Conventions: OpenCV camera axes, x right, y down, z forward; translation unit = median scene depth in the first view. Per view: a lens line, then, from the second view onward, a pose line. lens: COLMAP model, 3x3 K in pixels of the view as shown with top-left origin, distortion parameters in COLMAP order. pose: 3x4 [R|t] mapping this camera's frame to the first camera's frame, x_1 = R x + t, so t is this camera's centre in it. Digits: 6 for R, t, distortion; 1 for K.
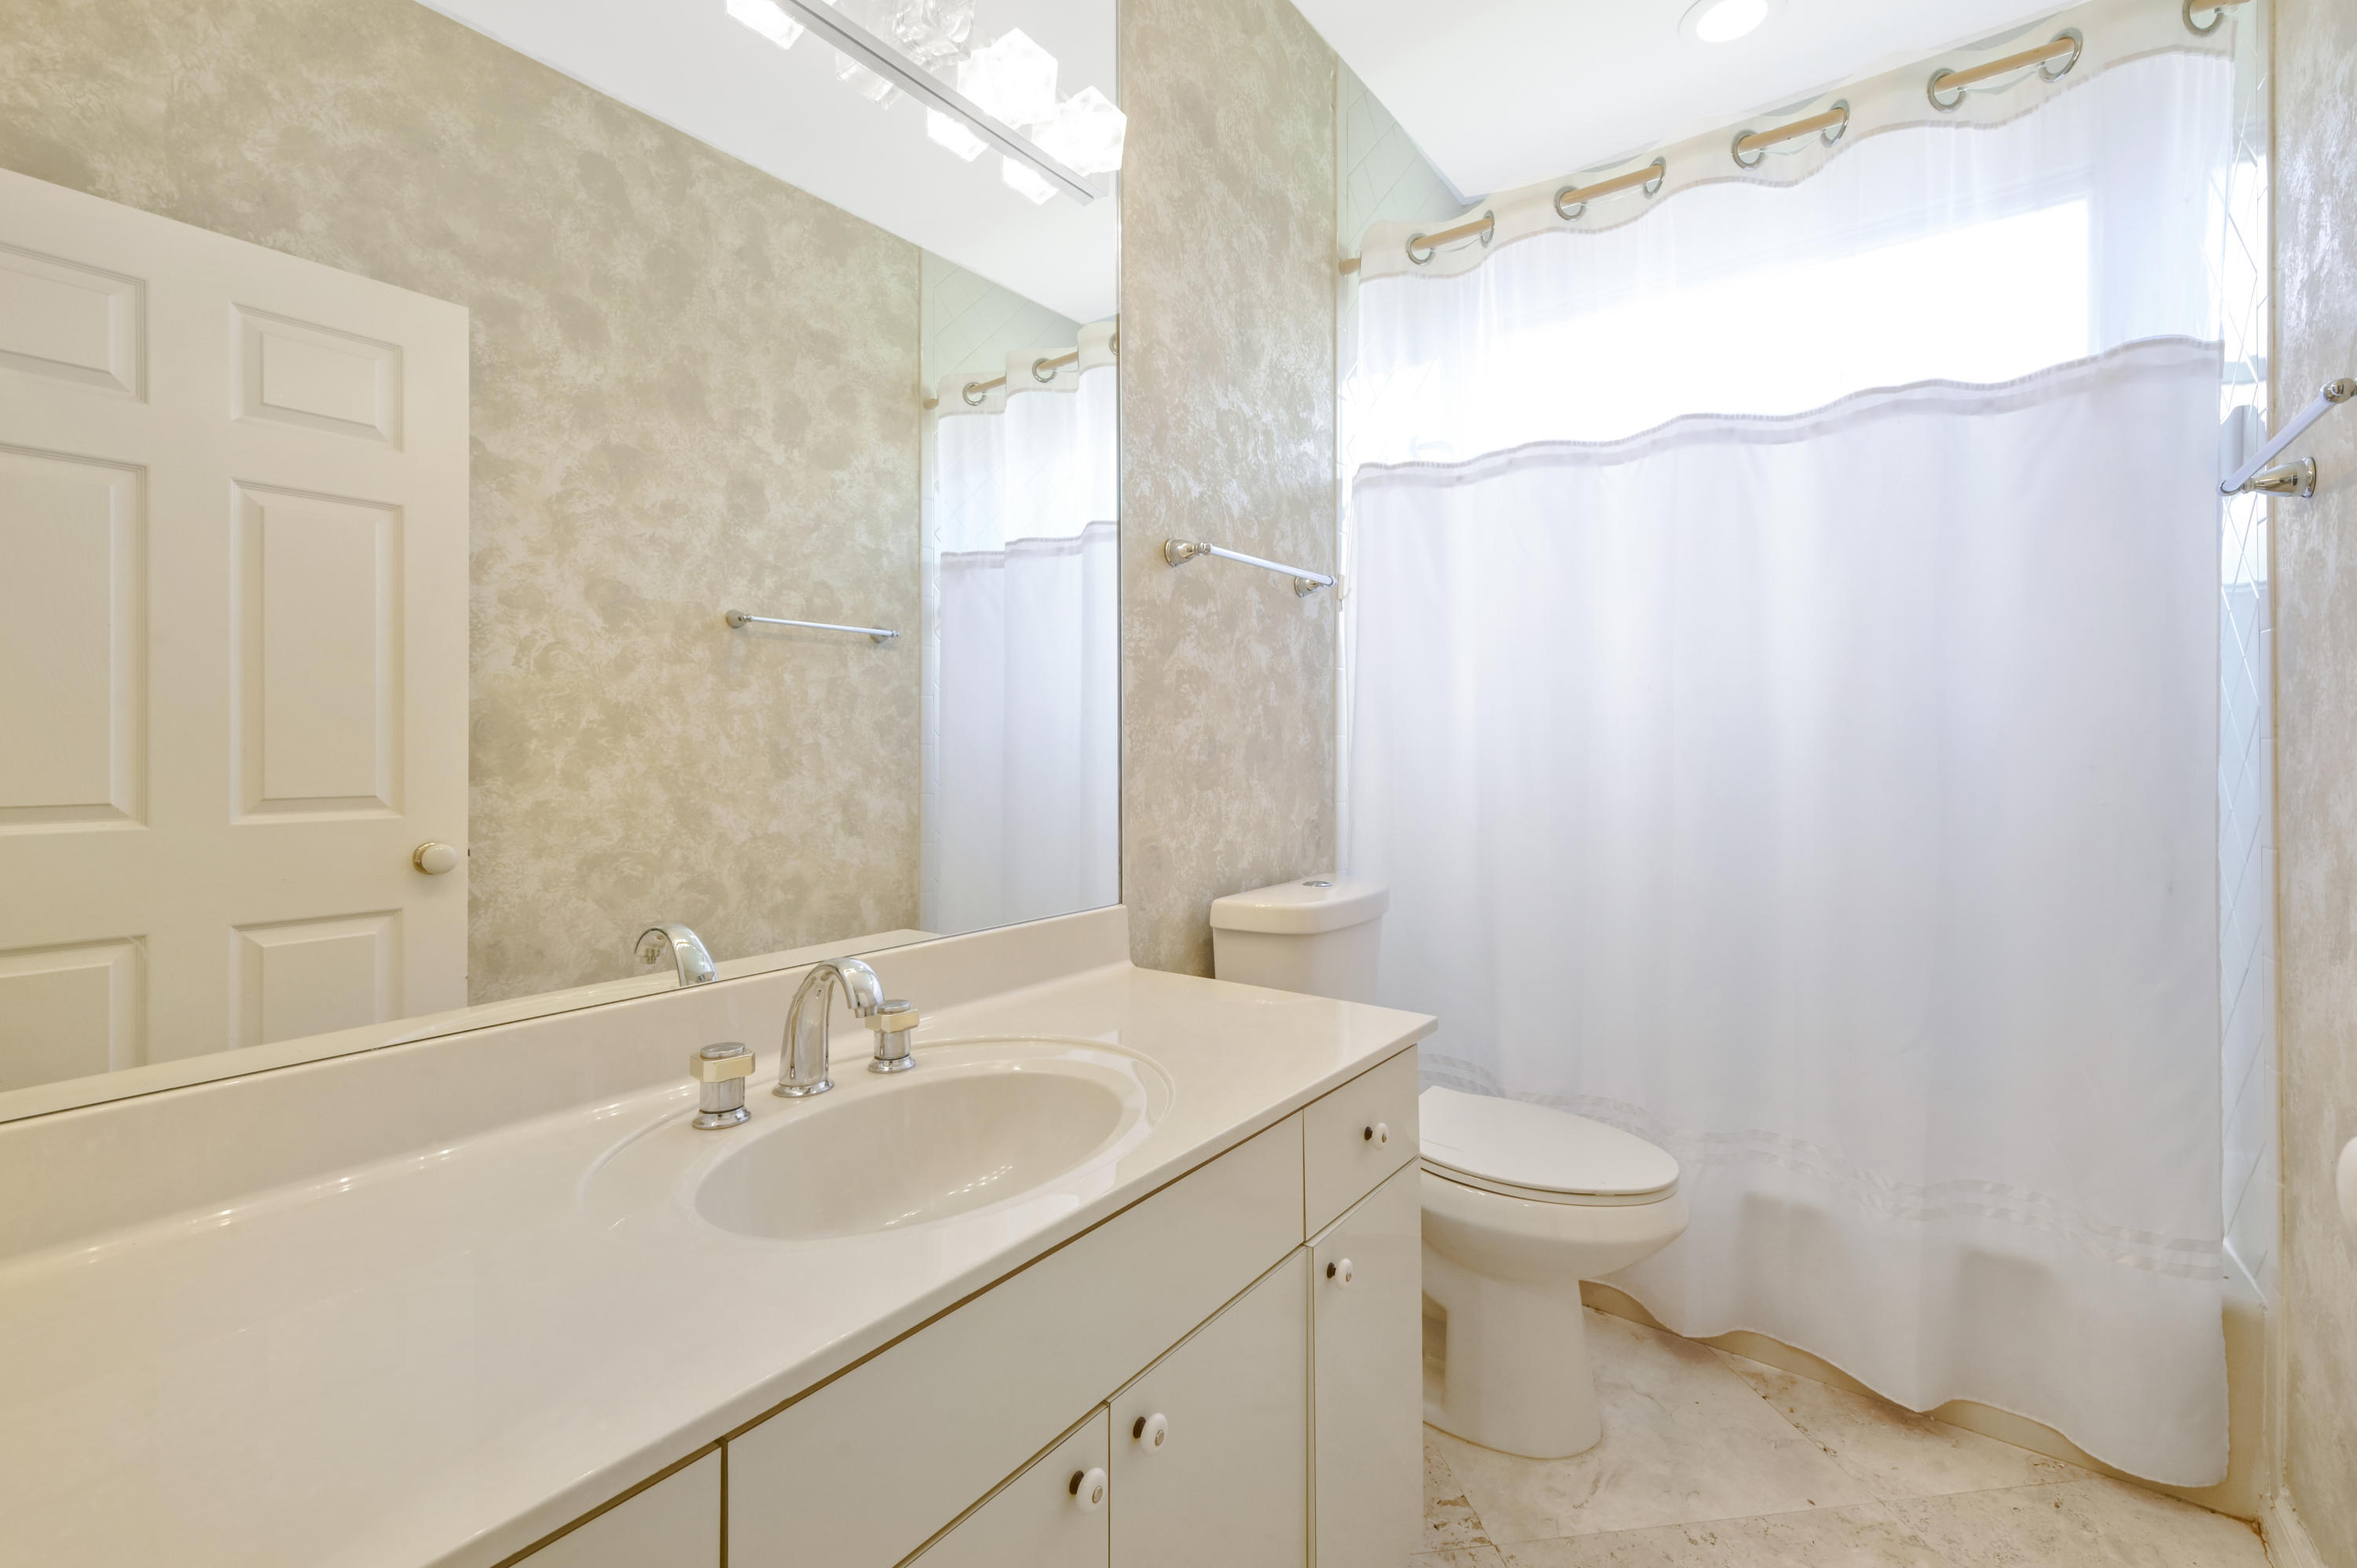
lens RADIAL K [[1017.3, 0, 1178.5], [0, 1017.3, 784.0], [0, 0, 1]] dist [-0.001170, -0.000081]
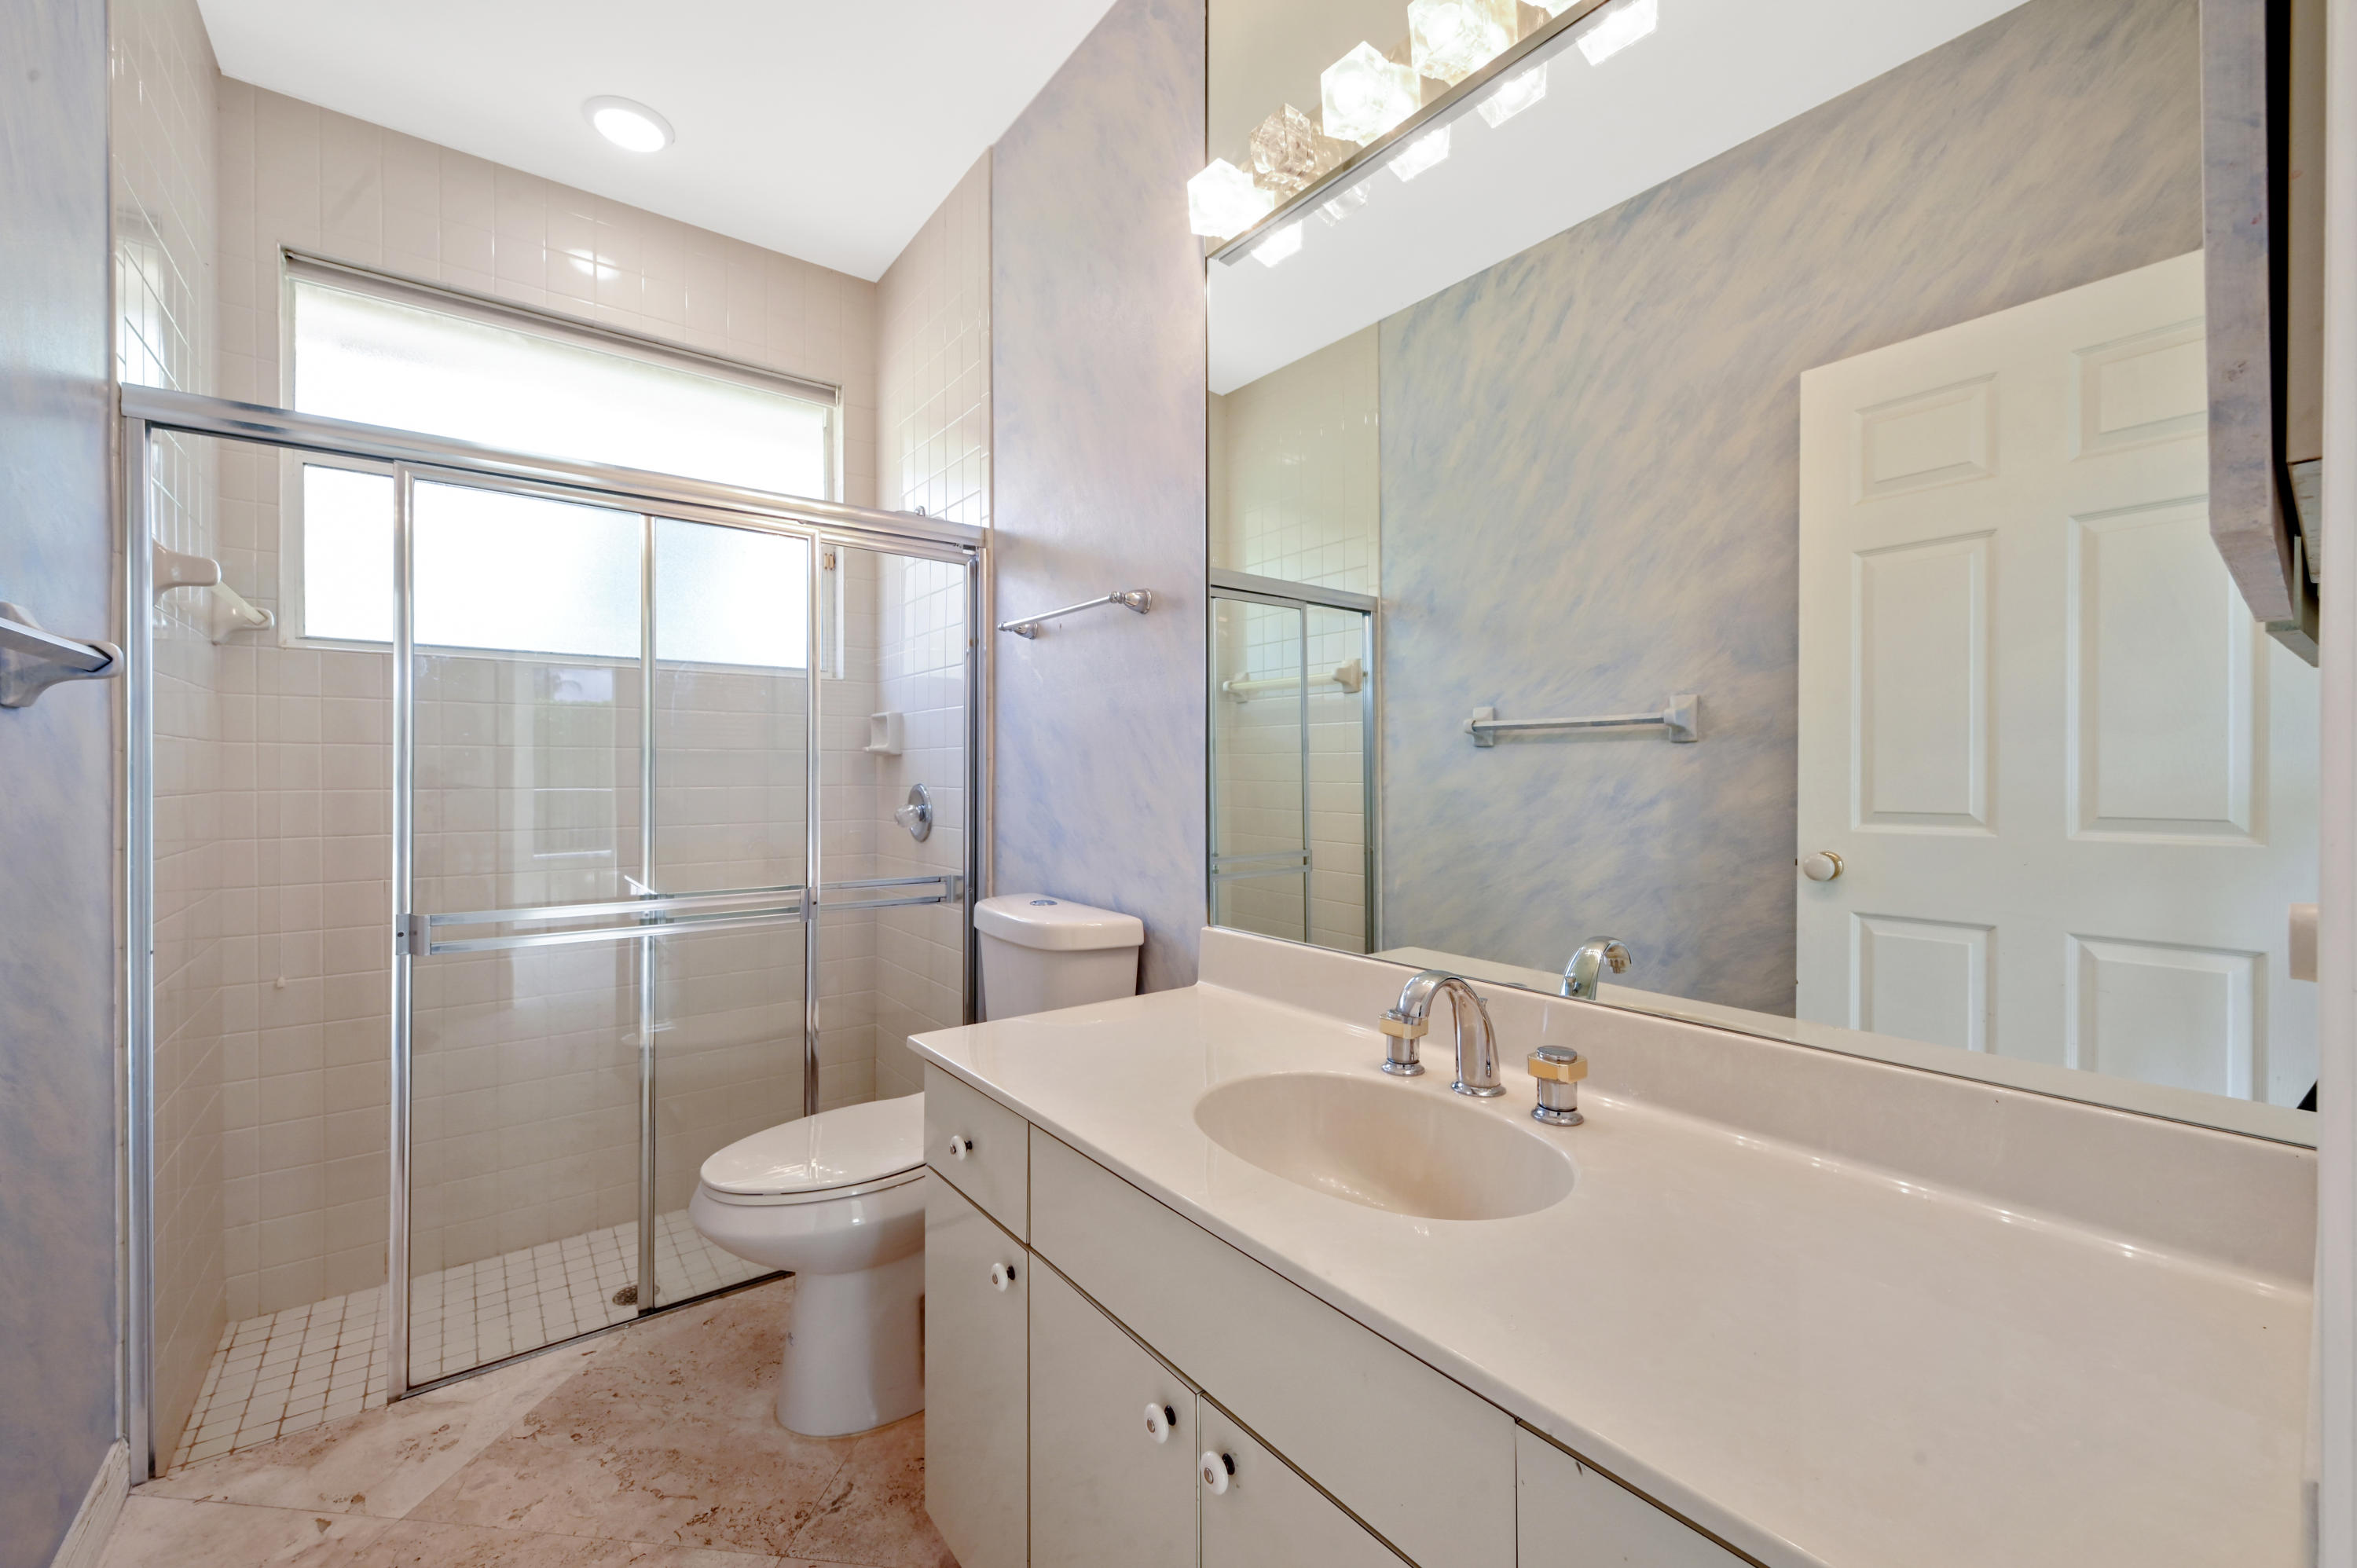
lens RADIAL K [[941.5, 0, 1178.5], [0, 941.5, 784.0], [0, 0, 1]] dist [-0.007447, -0.000162]
pose [[-0.279668, 0.011922, -0.960023, 0.607849], [-0.024196, 0.999518, 0.019461, -0.030978], [0.959792, 0.028671, -0.279245, 0.865712]]
